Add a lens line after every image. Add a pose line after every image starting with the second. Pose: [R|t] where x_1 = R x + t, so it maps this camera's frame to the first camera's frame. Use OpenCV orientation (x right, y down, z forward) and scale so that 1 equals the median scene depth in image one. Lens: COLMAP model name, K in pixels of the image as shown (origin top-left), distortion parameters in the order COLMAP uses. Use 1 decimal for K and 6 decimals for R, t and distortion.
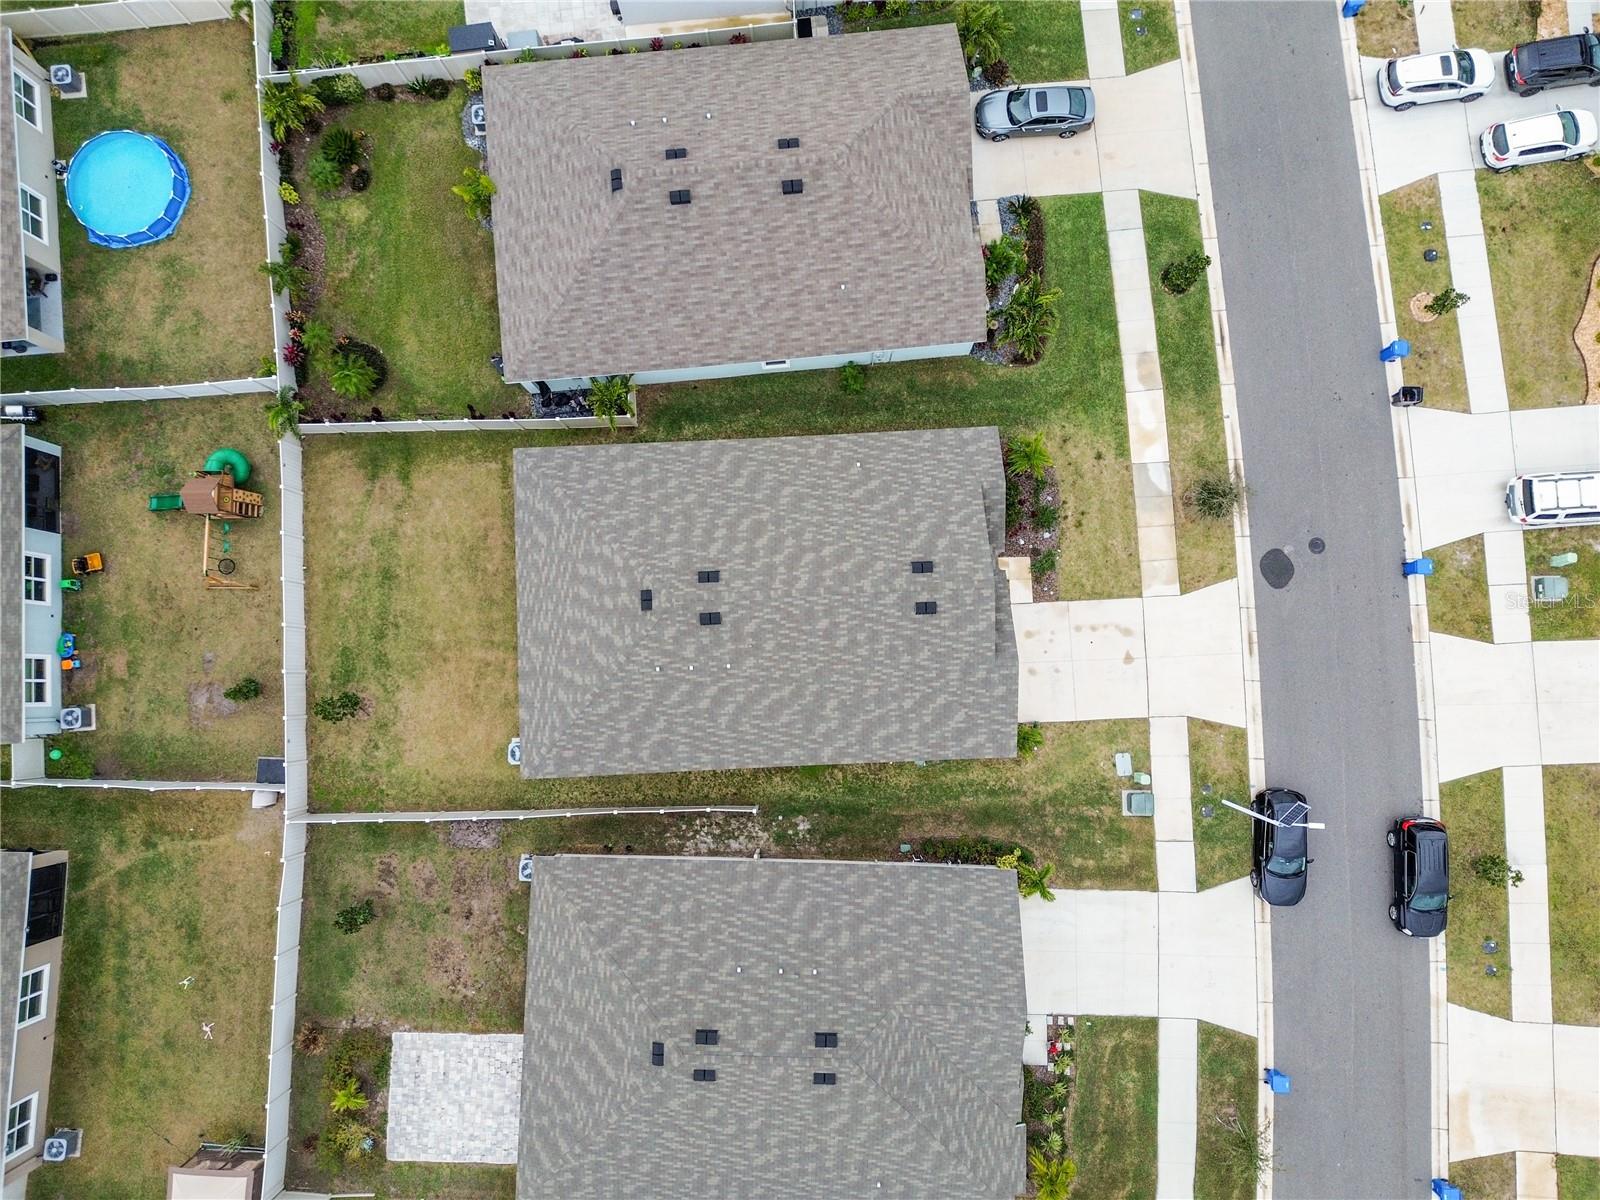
lens RADIAL K [[1118.9, 0, 802.2], [0, 1118.9, 598.0], [0, 0, 1]] dist [0.068599, -0.066564]
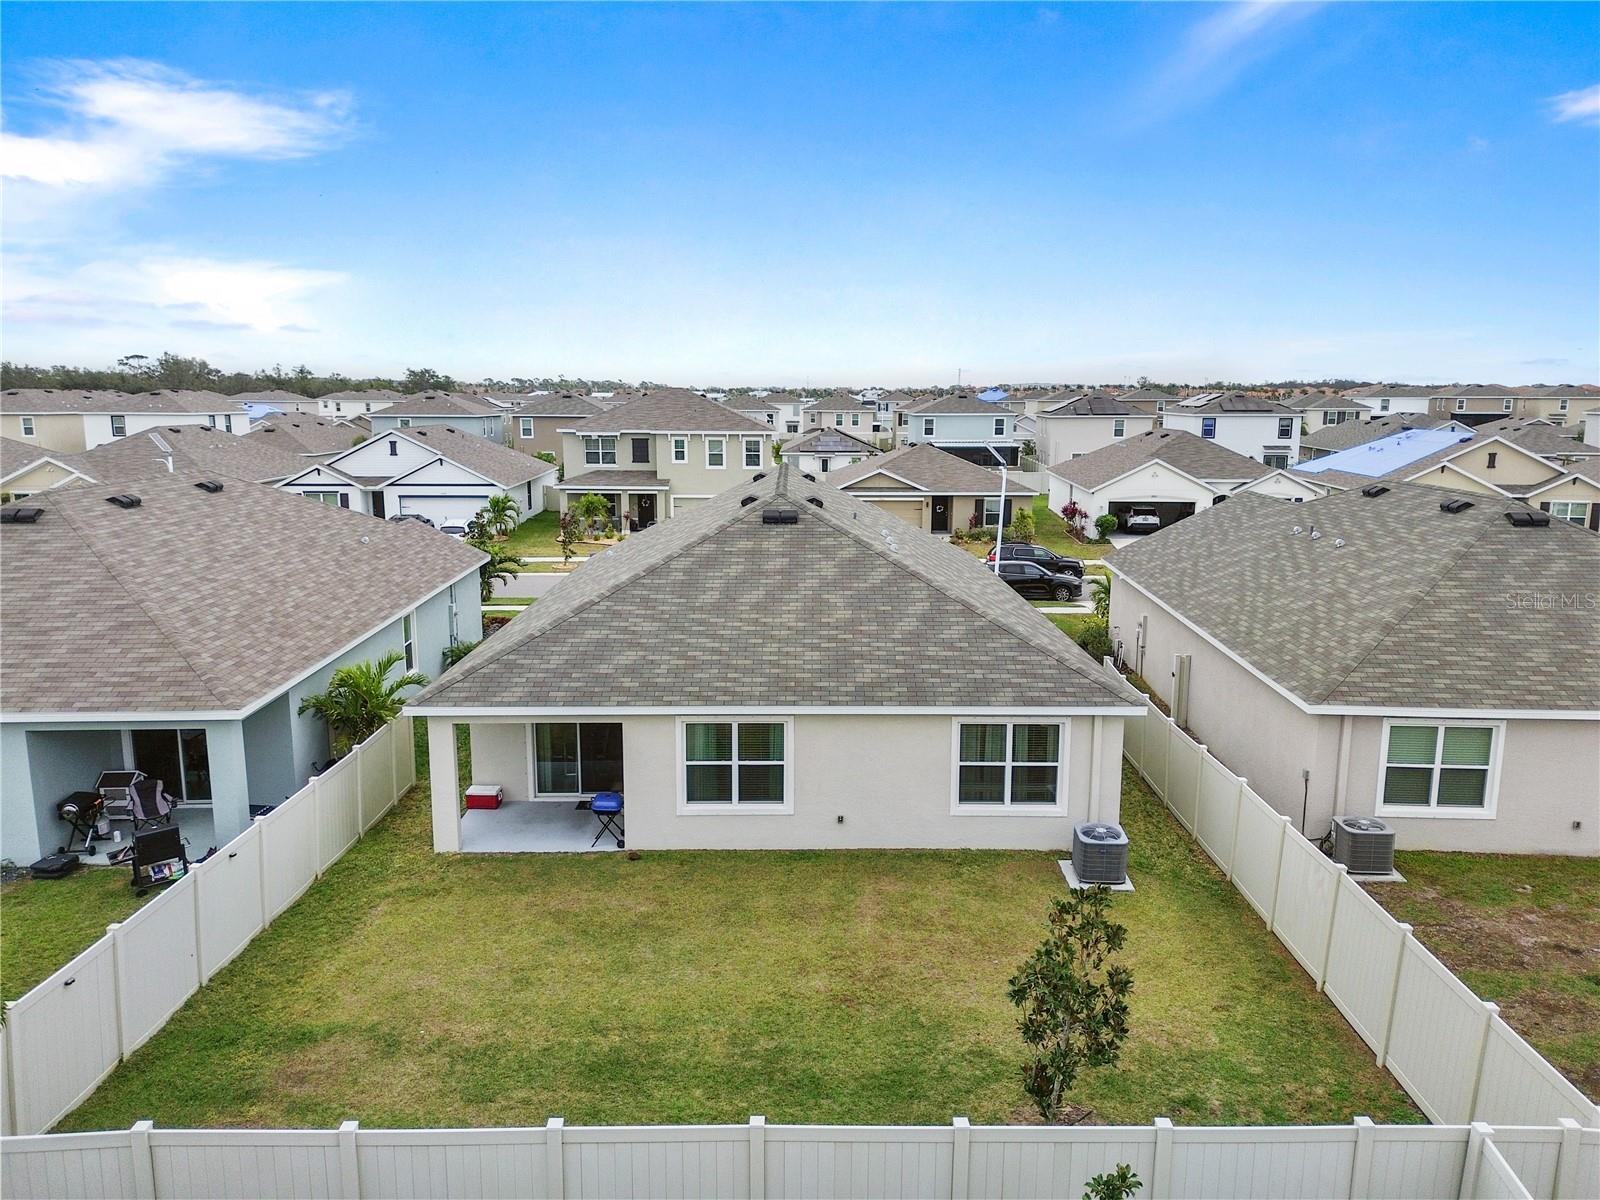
lens RADIAL K [[1118.9, 0, 802.2], [0, 1118.9, 598.0], [0, 0, 1]] dist [0.068599, -0.066564]
pose [[0.037588, -0.161515, 0.986154, -0.653112], [0.995900, 0.087317, -0.023659, 0.027887], [-0.082287, 0.983000, 0.164135, 0.839722]]
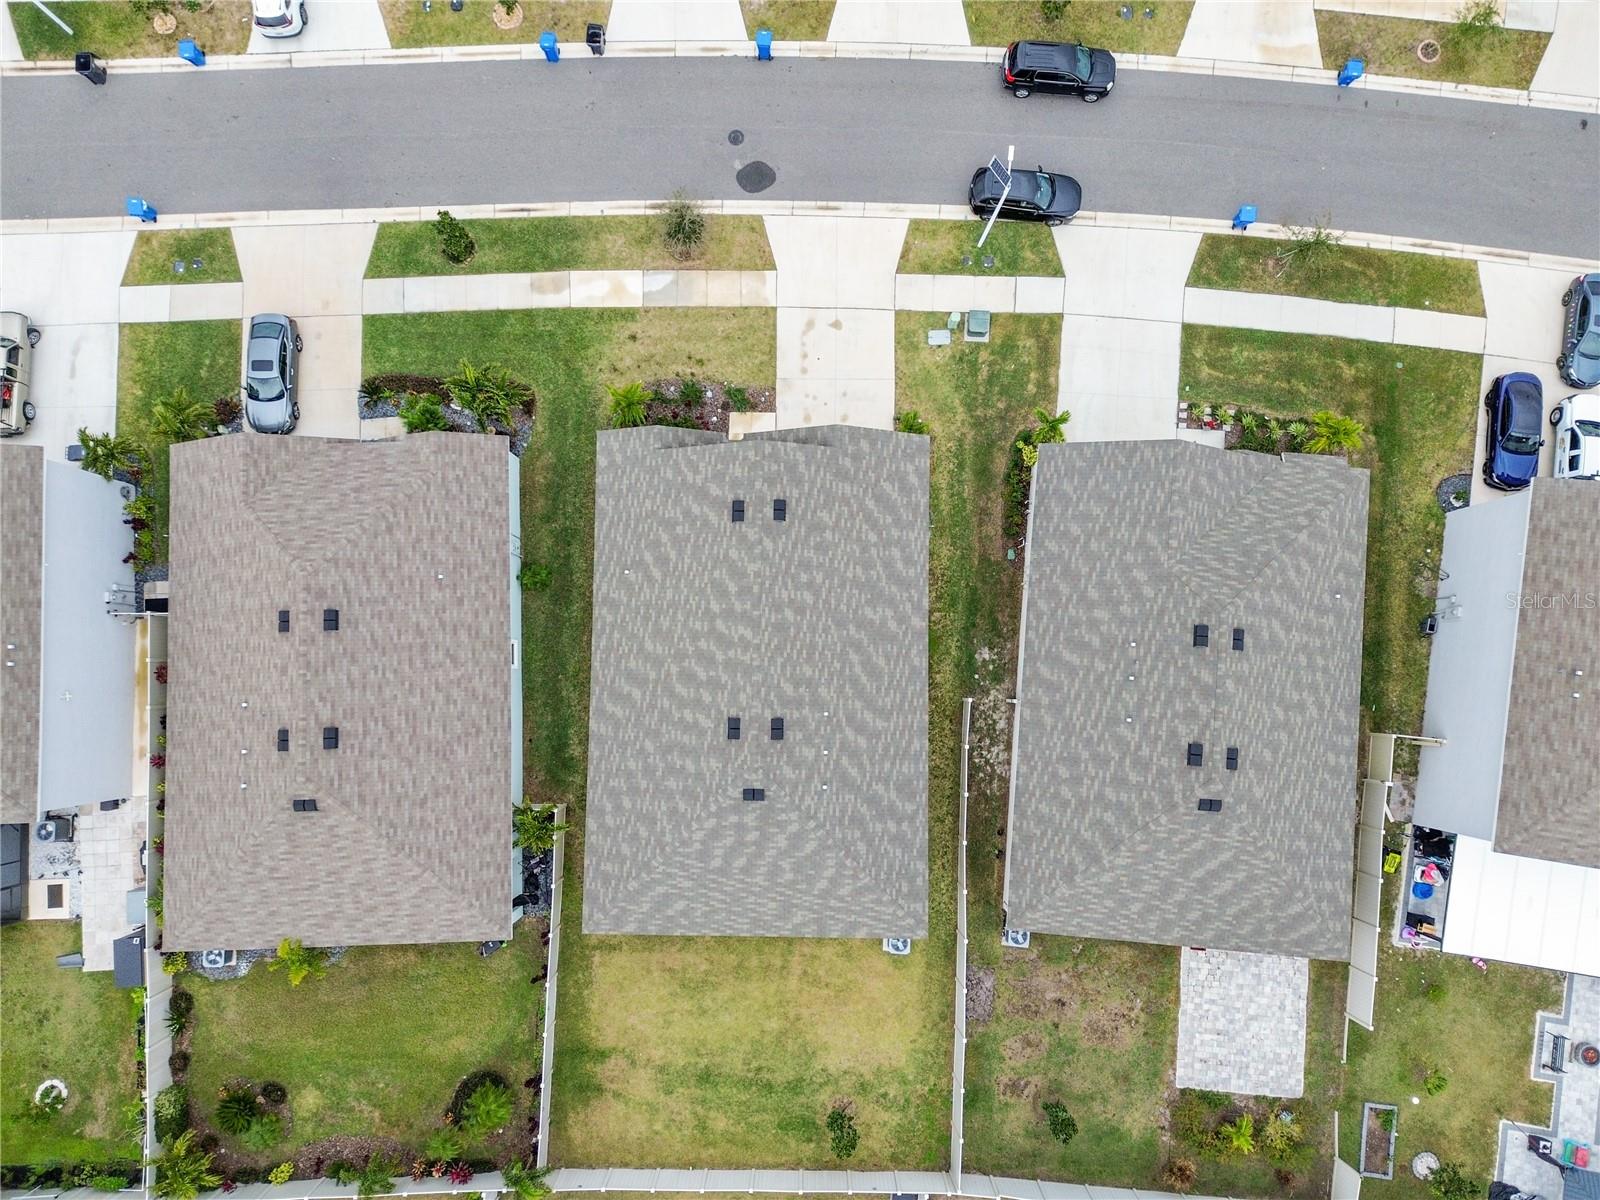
lens RADIAL K [[1118.9, 0, 802.2], [0, 1118.9, 598.0], [0, 0, 1]] dist [0.068599, -0.066564]
pose [[0.058343, -0.994337, 0.088825, -0.047463], [0.995890, 0.064147, 0.063946, -0.026125], [-0.069282, 0.084729, 0.993992, 0.016136]]
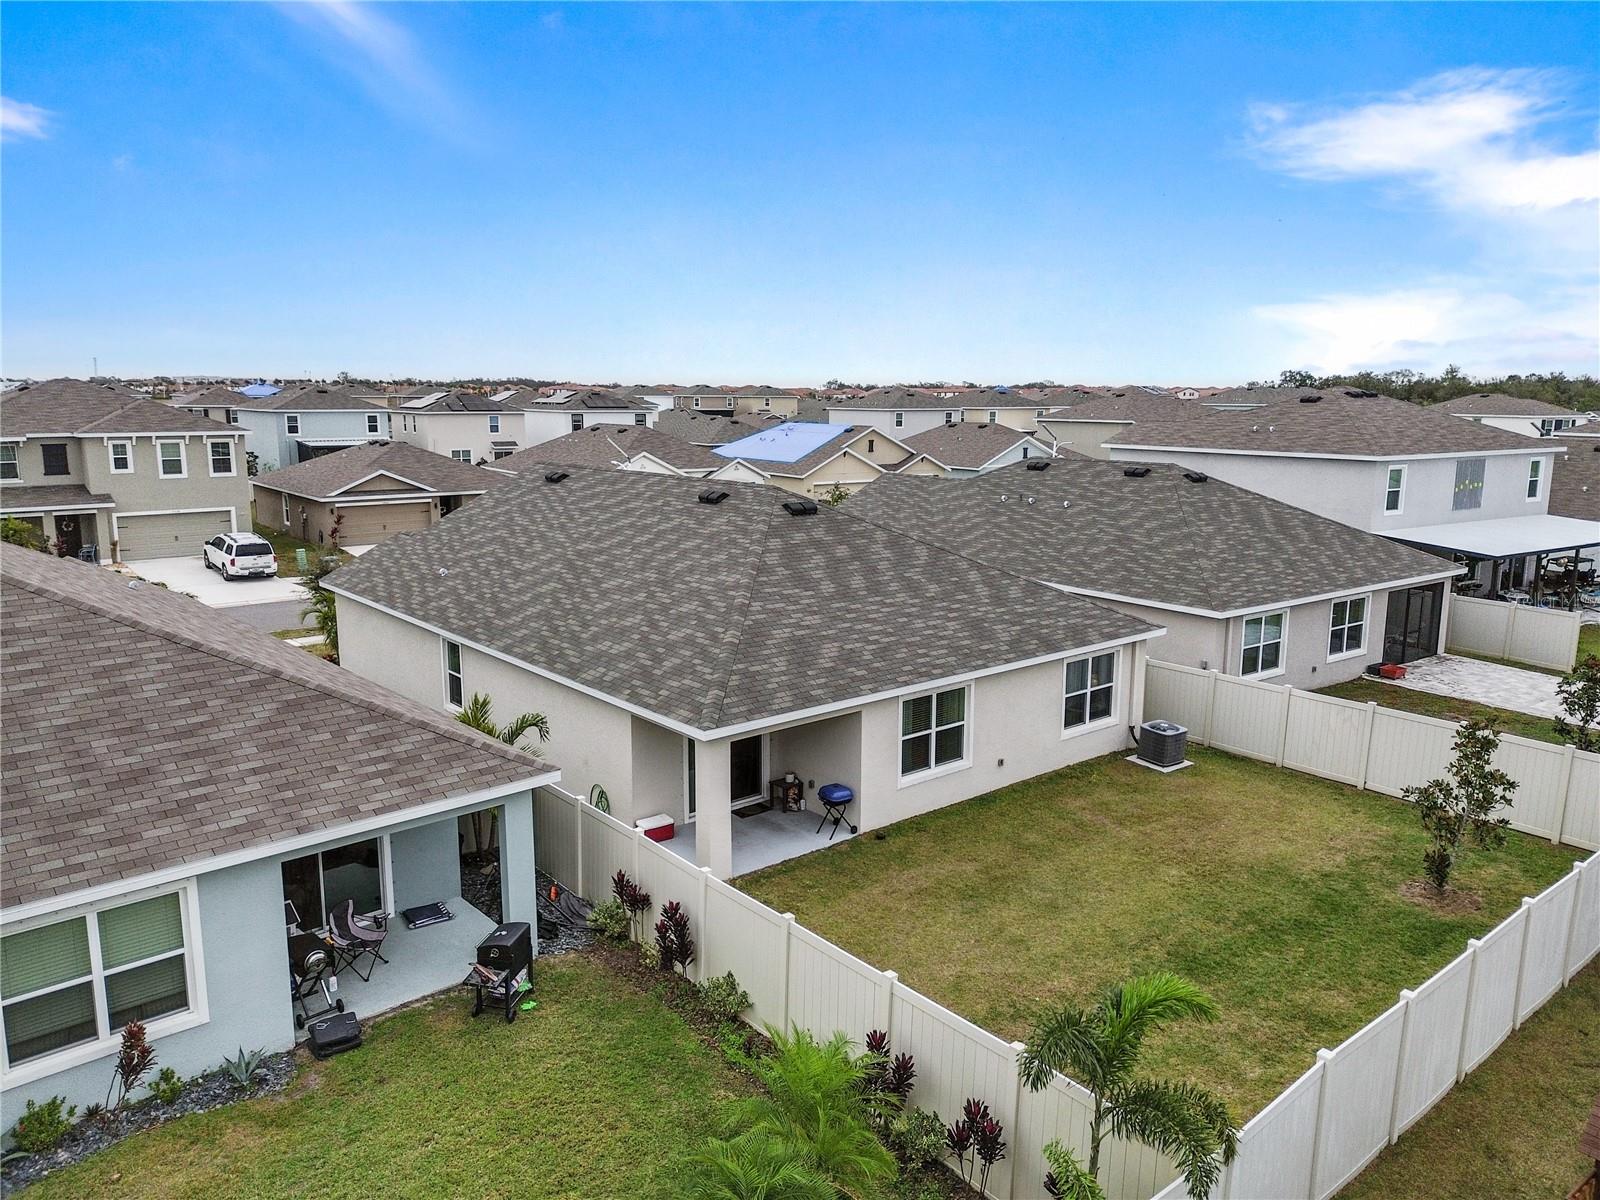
lens RADIAL K [[1118.9, 0, 802.2], [0, 1118.9, 598.0], [0, 0, 1]] dist [0.068599, -0.066564]
pose [[-0.602778, -0.128837, 0.787439, -0.567483], [0.795847, -0.026185, 0.604931, -0.334408], [-0.057318, 0.991320, 0.118319, 0.867936]]
